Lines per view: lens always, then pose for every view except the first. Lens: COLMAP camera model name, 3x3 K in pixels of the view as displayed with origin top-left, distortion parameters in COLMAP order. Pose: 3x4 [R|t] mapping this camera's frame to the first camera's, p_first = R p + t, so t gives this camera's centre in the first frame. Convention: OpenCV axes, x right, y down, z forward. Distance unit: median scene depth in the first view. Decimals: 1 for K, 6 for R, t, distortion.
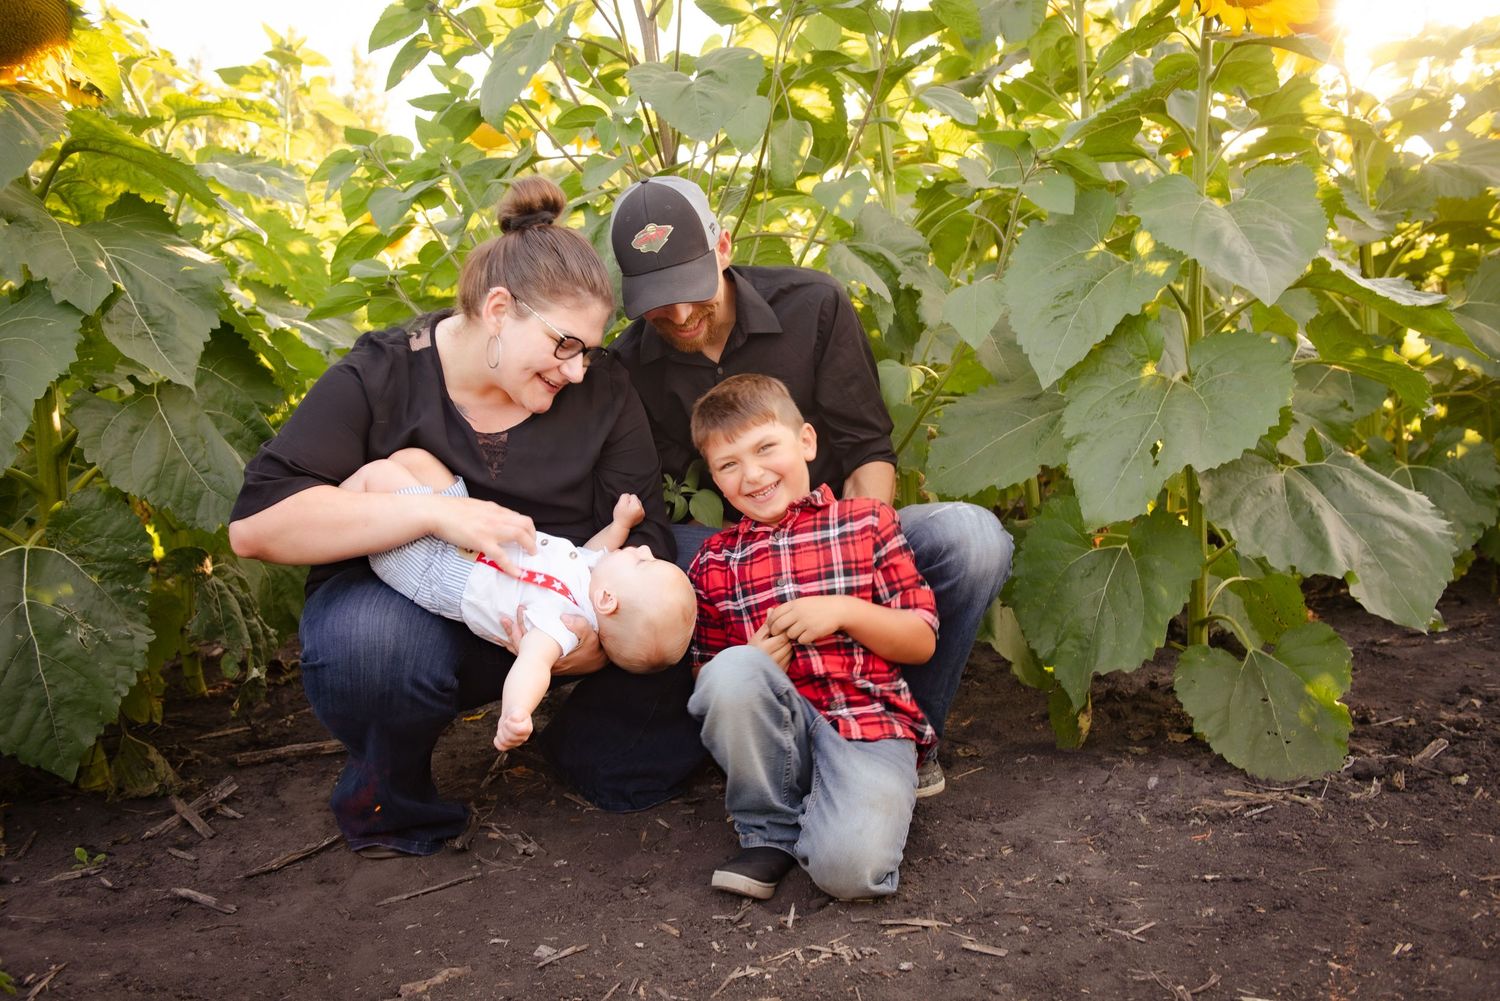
lens RADIAL K [[1370.0, 0, 750.0], [0, 1370.0, 500.5], [0, 0, 1]] dist [0.084928, -0.007327]
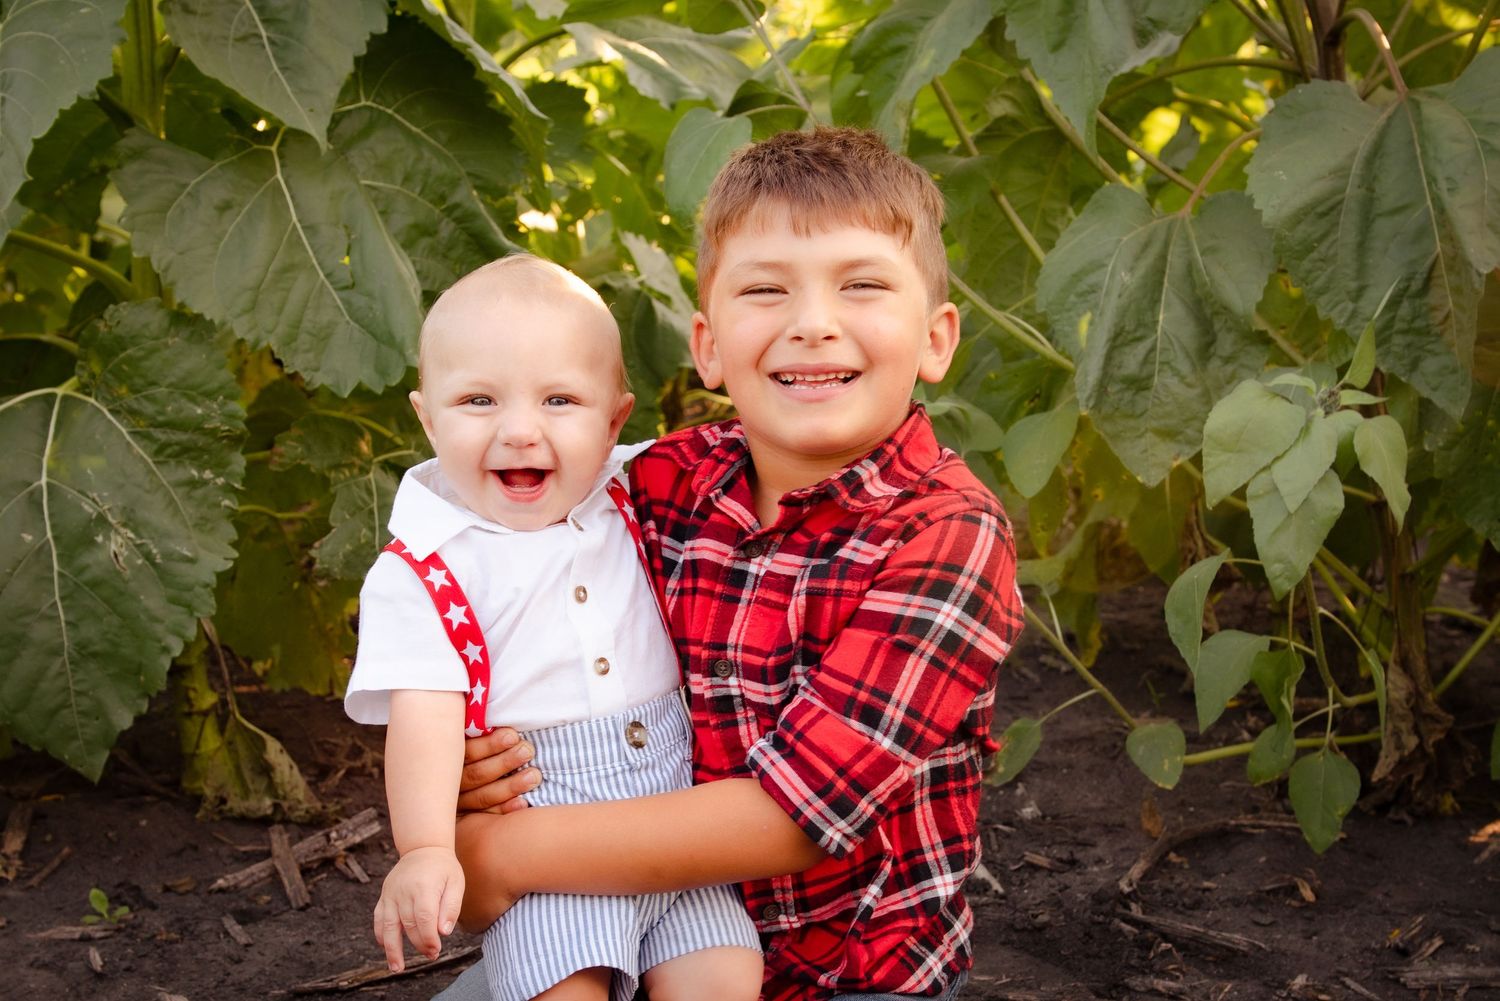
lens RADIAL K [[1370.0, 0, 750.0], [0, 1370.0, 500.5], [0, 0, 1]] dist [0.084928, -0.007327]
pose [[0.834769, 0.116916, -0.538044, 0.067570], [-0.072968, 0.992067, 0.102364, -0.004509], [0.545744, -0.046190, 0.836678, 0.637705]]
